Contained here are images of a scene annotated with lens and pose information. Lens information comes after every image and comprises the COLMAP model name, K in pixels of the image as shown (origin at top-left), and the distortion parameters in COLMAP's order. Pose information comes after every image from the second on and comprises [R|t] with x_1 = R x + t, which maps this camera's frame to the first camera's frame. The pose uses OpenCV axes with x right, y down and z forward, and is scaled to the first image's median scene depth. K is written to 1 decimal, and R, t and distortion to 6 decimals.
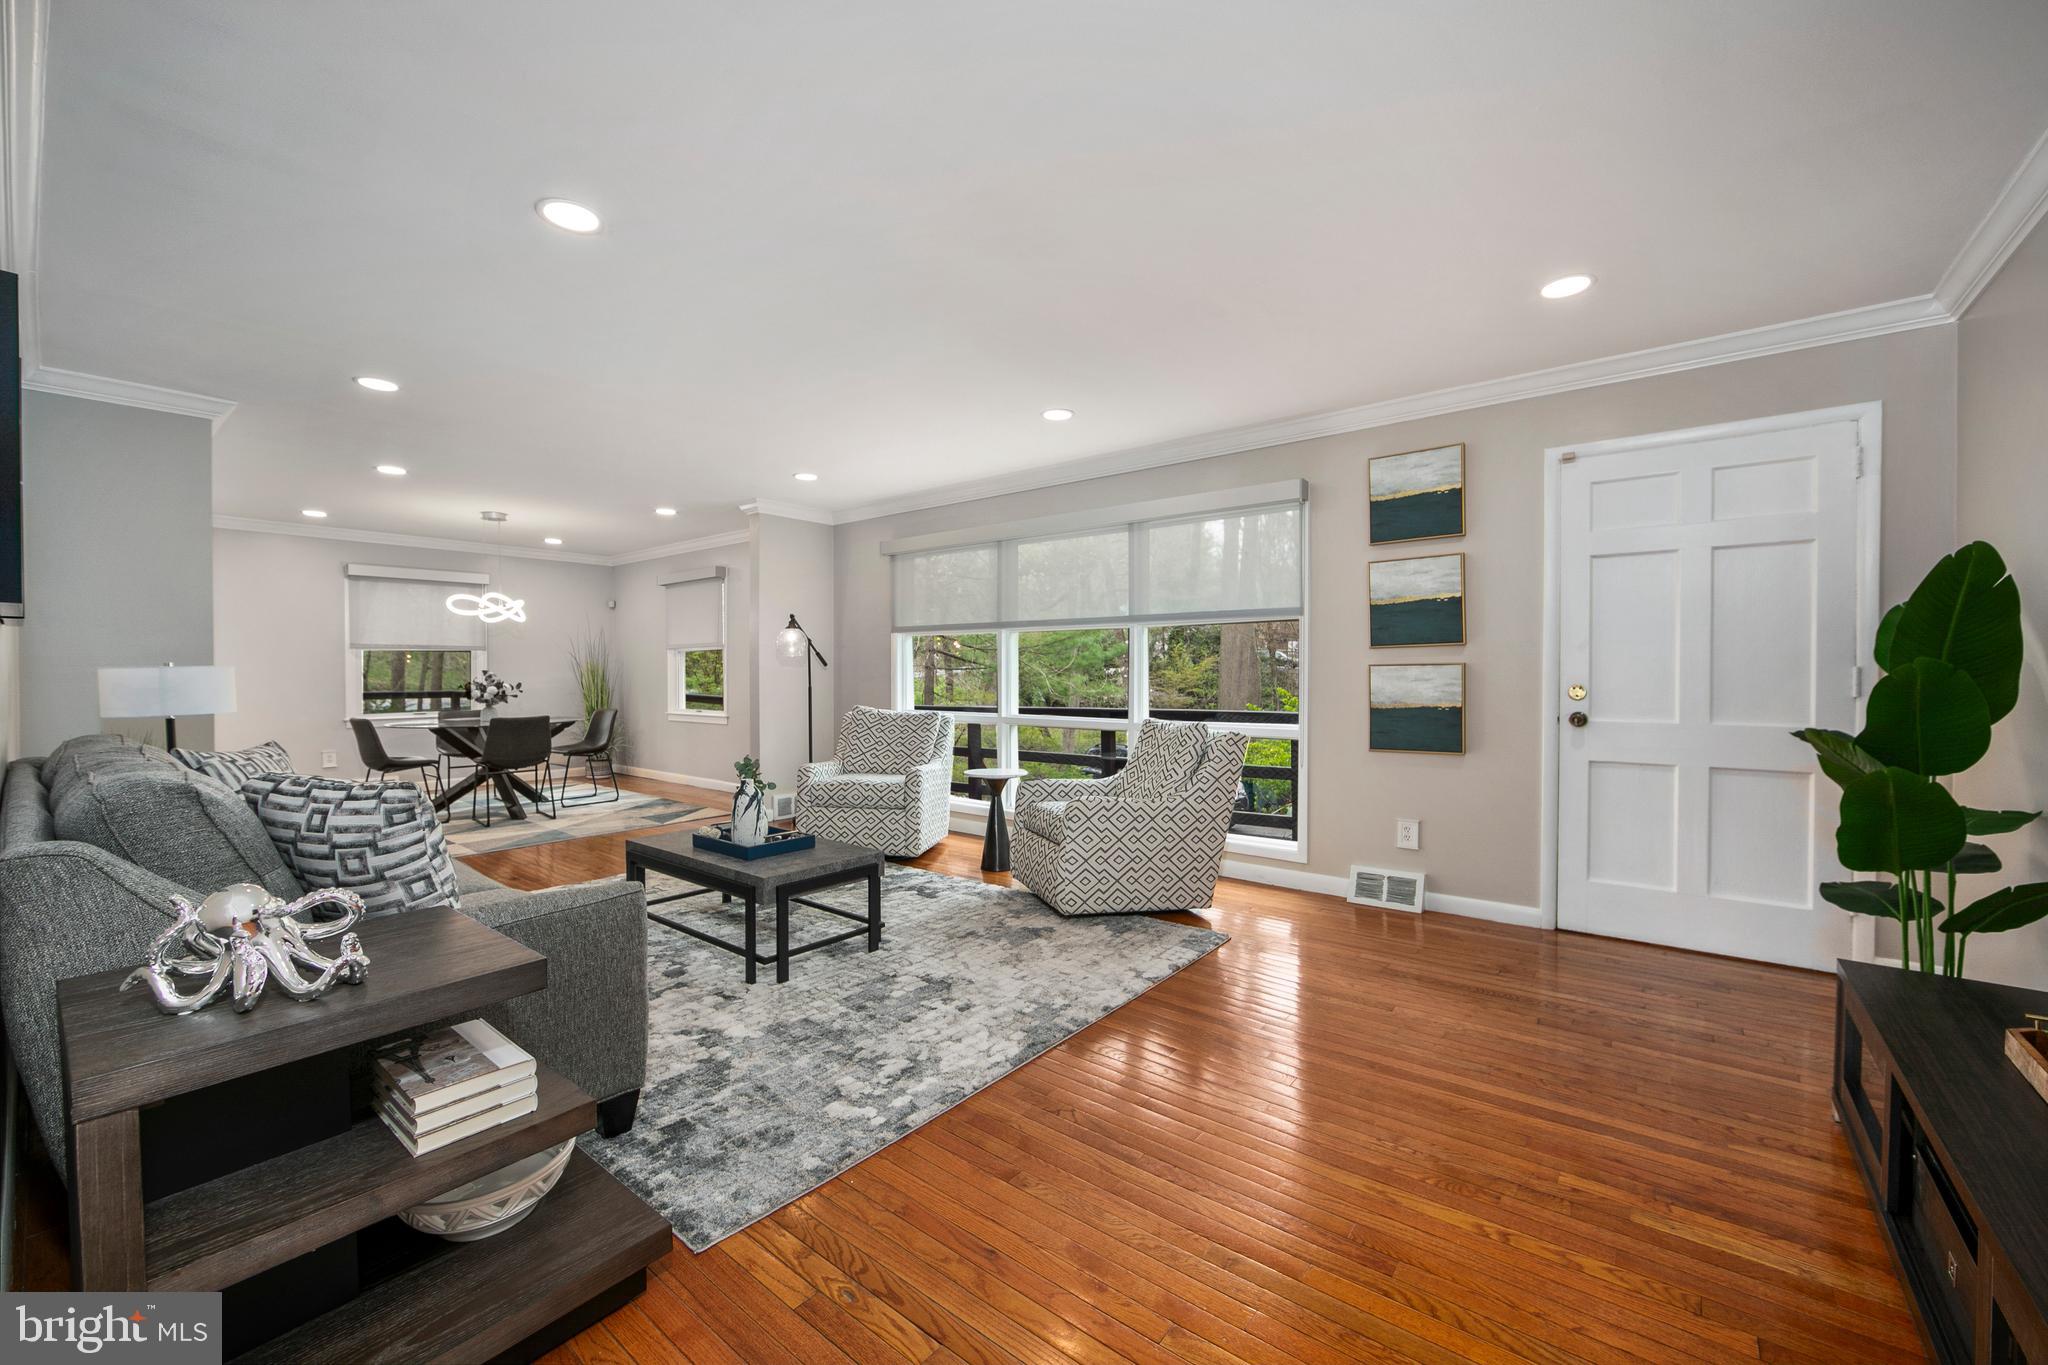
lens RADIAL K [[814.4, 0, 1024.0], [0, 814.4, 682.5], [0, 0, 1]] dist [0.000546, -0.000020]
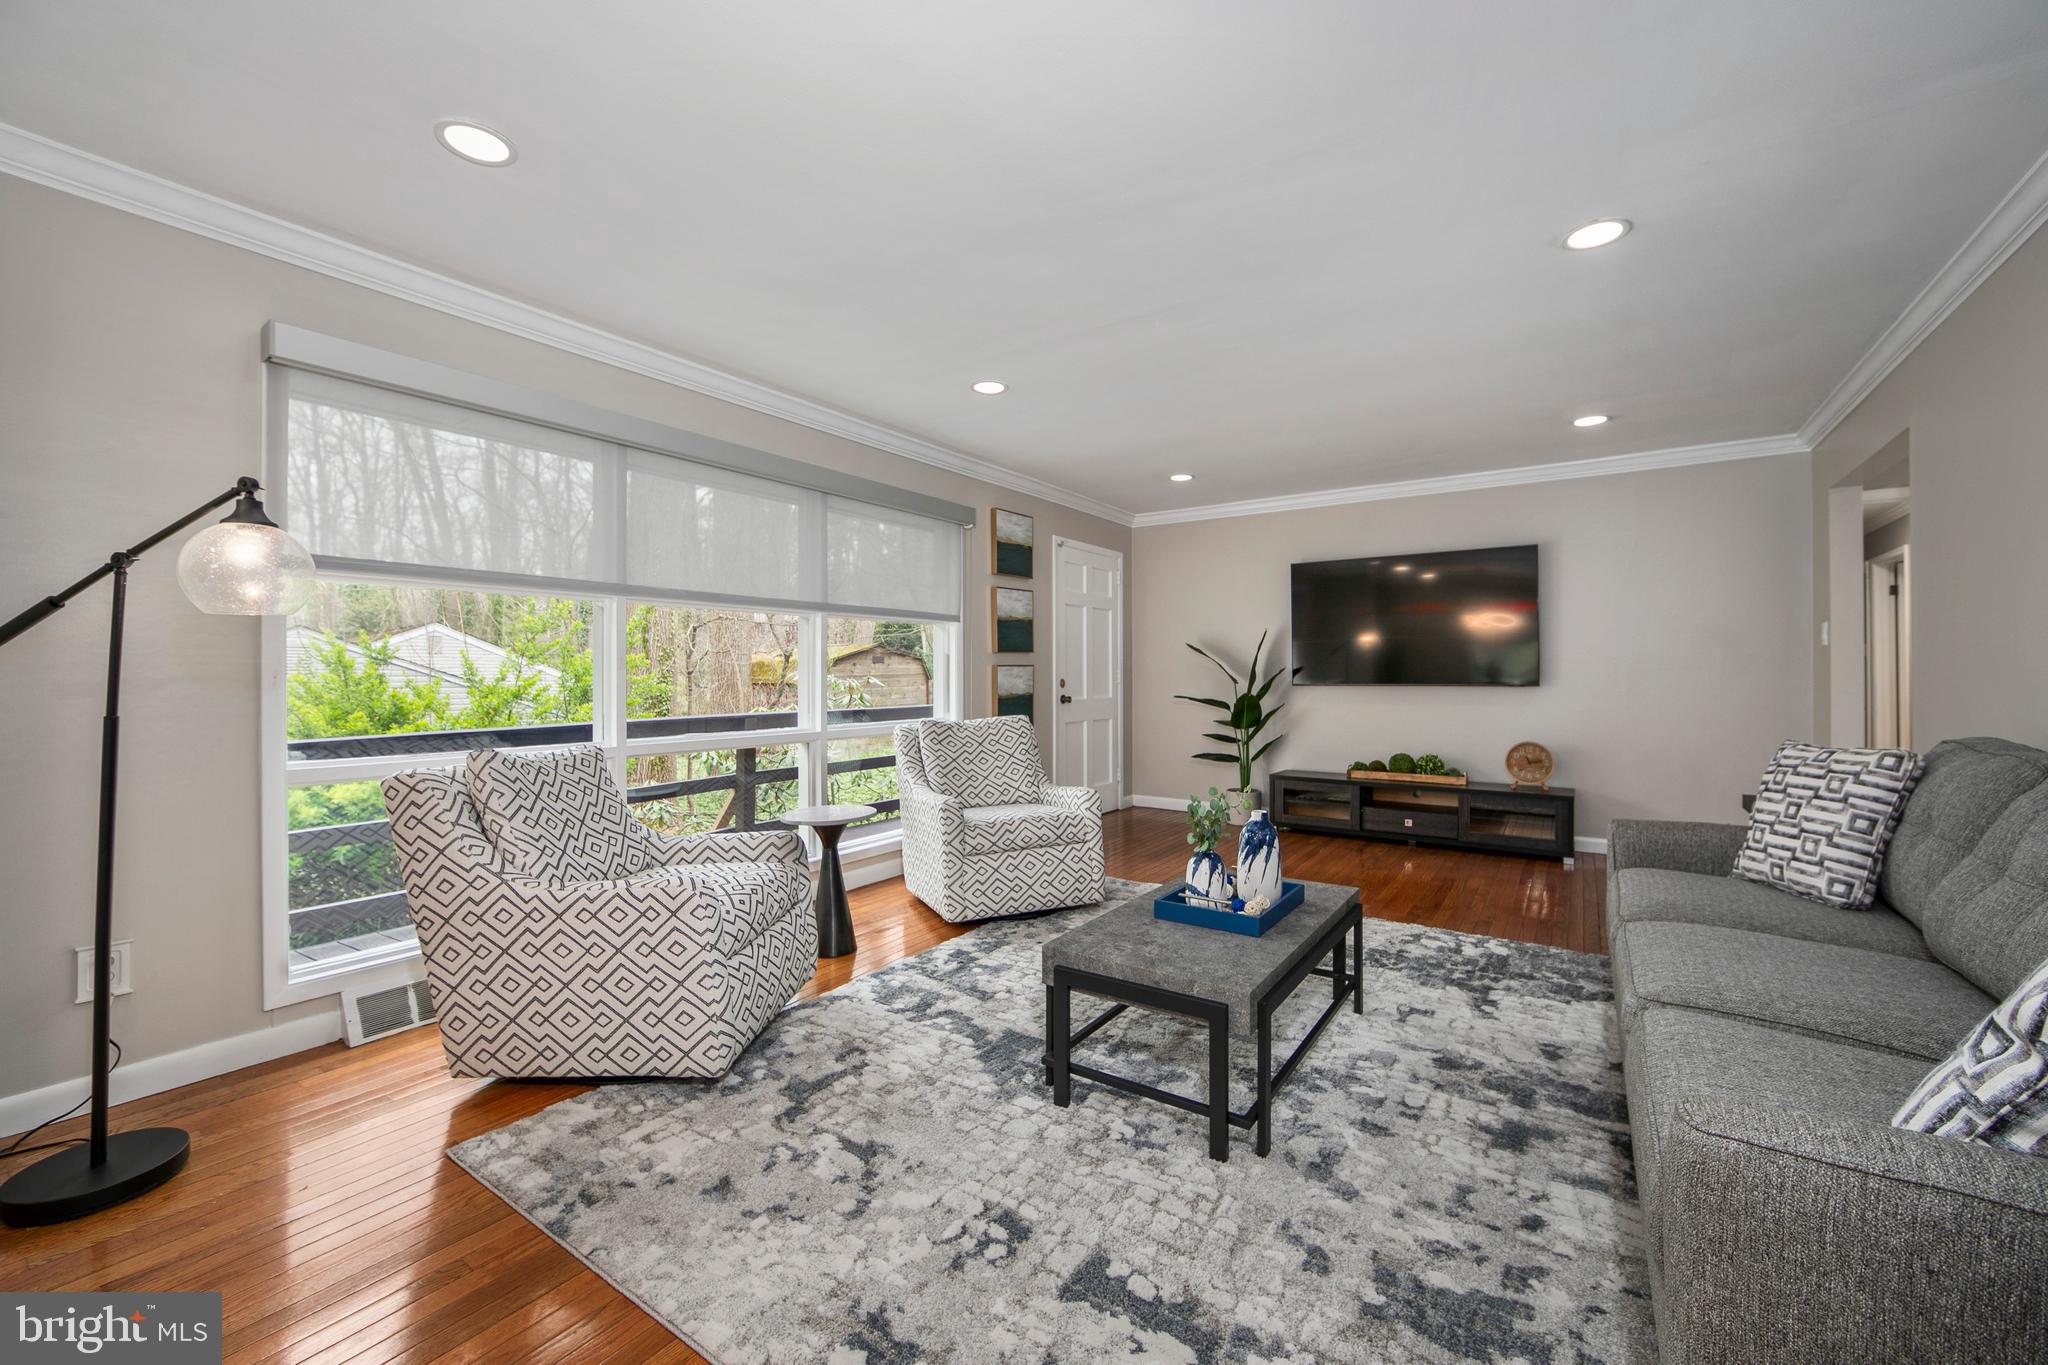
lens RADIAL K [[814.8, 0, 1033.4], [0, 814.8, 671.0], [0, 0, 1]] dist [-0.007187, 0.000412]
pose [[-0.083543, 0.003129, 0.996499, -1.038881], [0.016539, 0.999862, -0.001752, -0.010413], [-0.996367, 0.016335, -0.083583, 1.235199]]
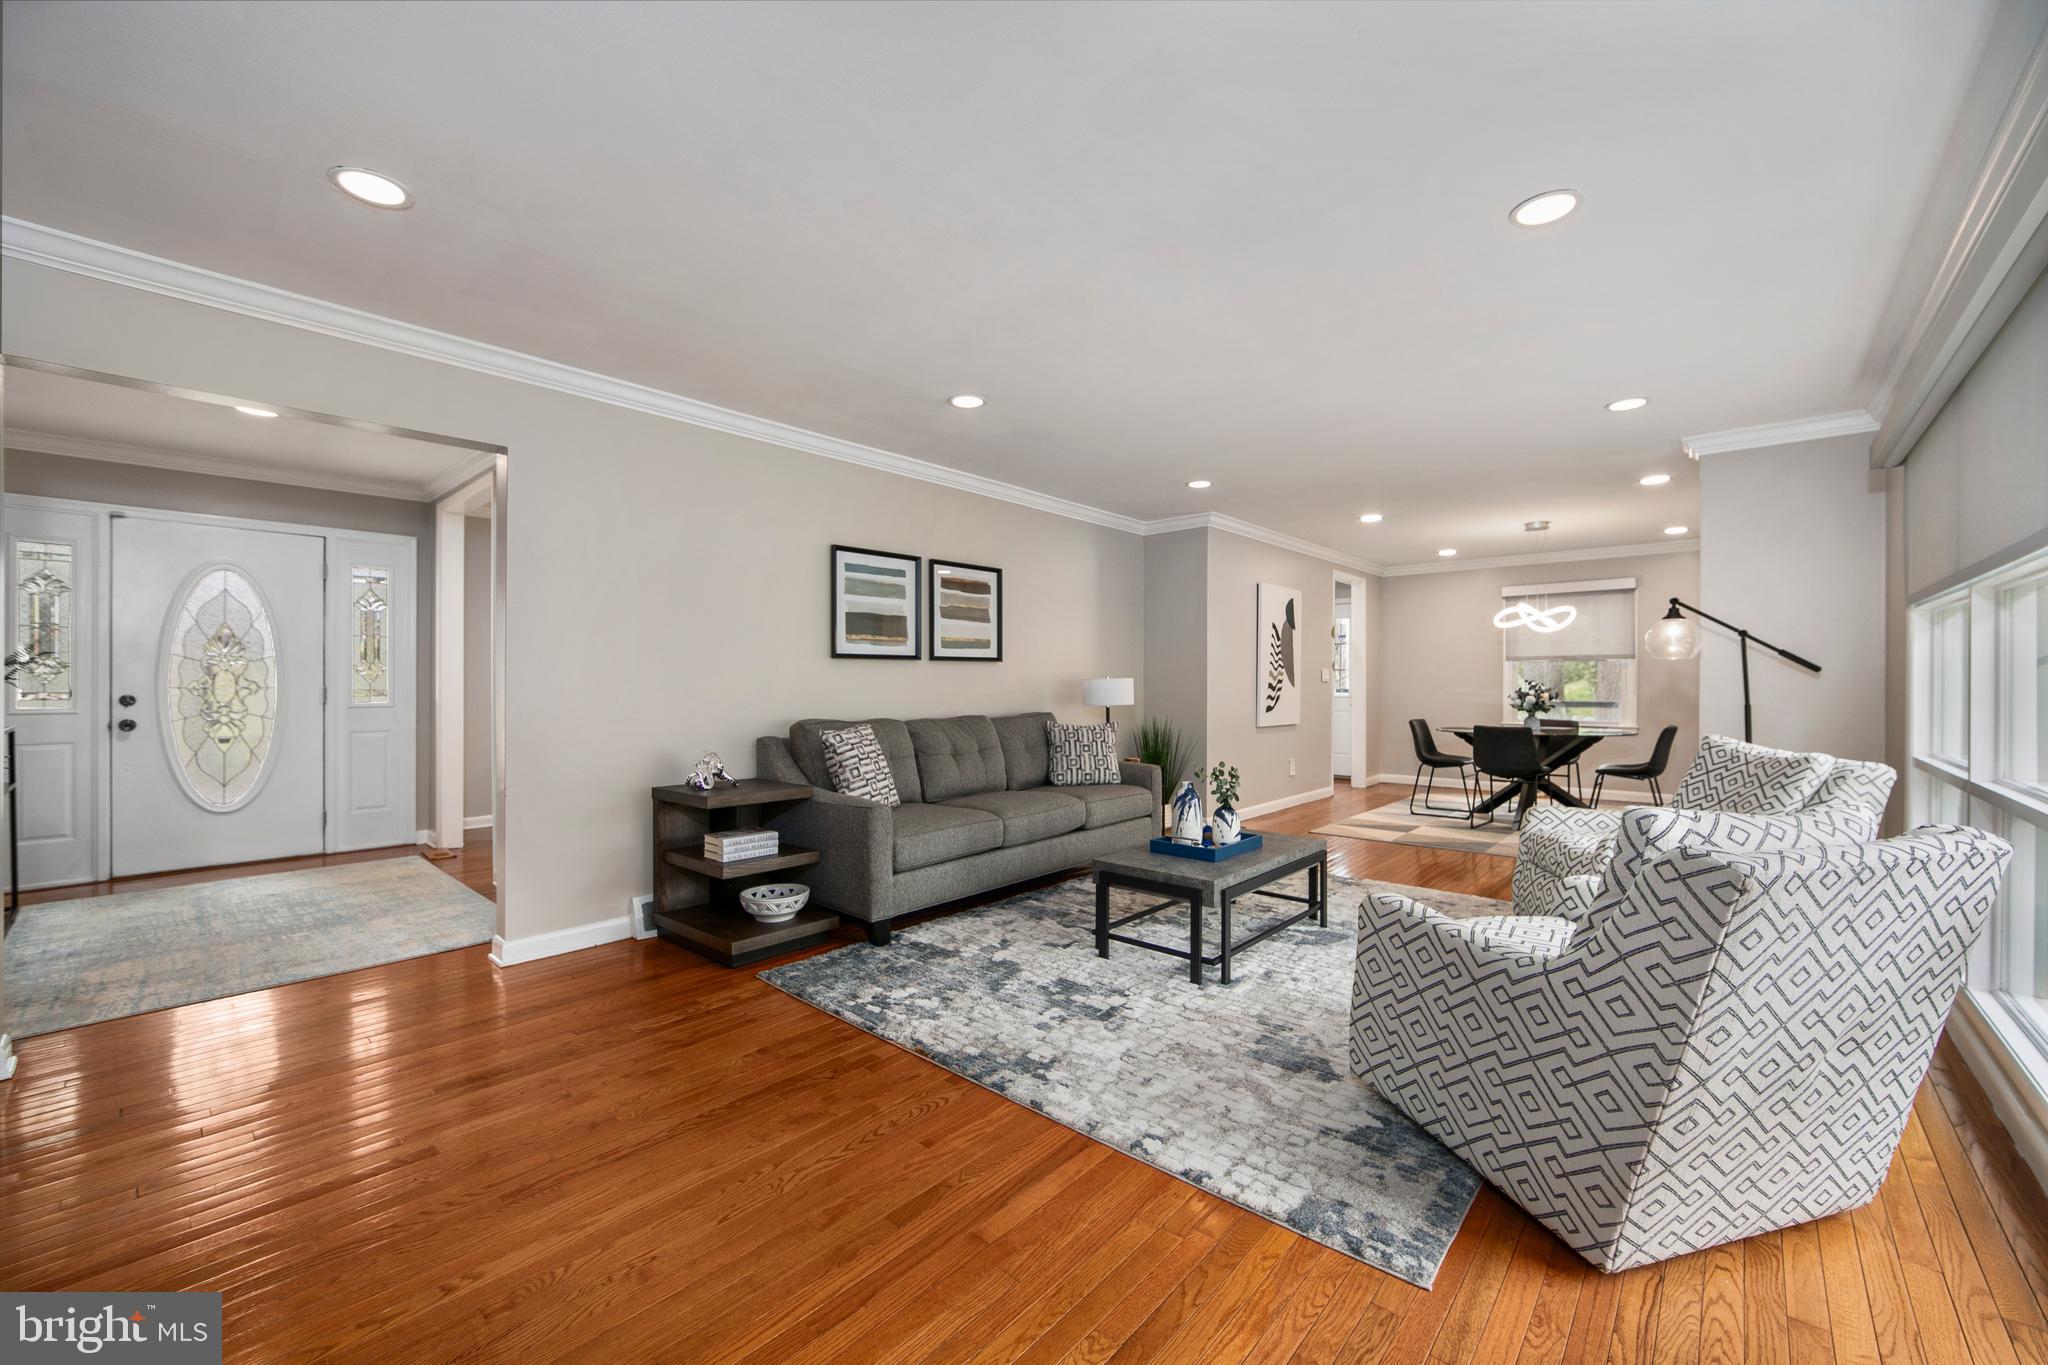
lens RADIAL K [[806.9, 0, 1024.0], [0, 806.9, 682.5], [0, 0, 1]] dist [-0.009815, 0.000272]
pose [[-0.046216, 0.004232, -0.998922, 0.715371], [-0.013284, 0.999900, 0.004851, -0.014043], [0.998843, 0.013494, -0.046155, 0.817100]]
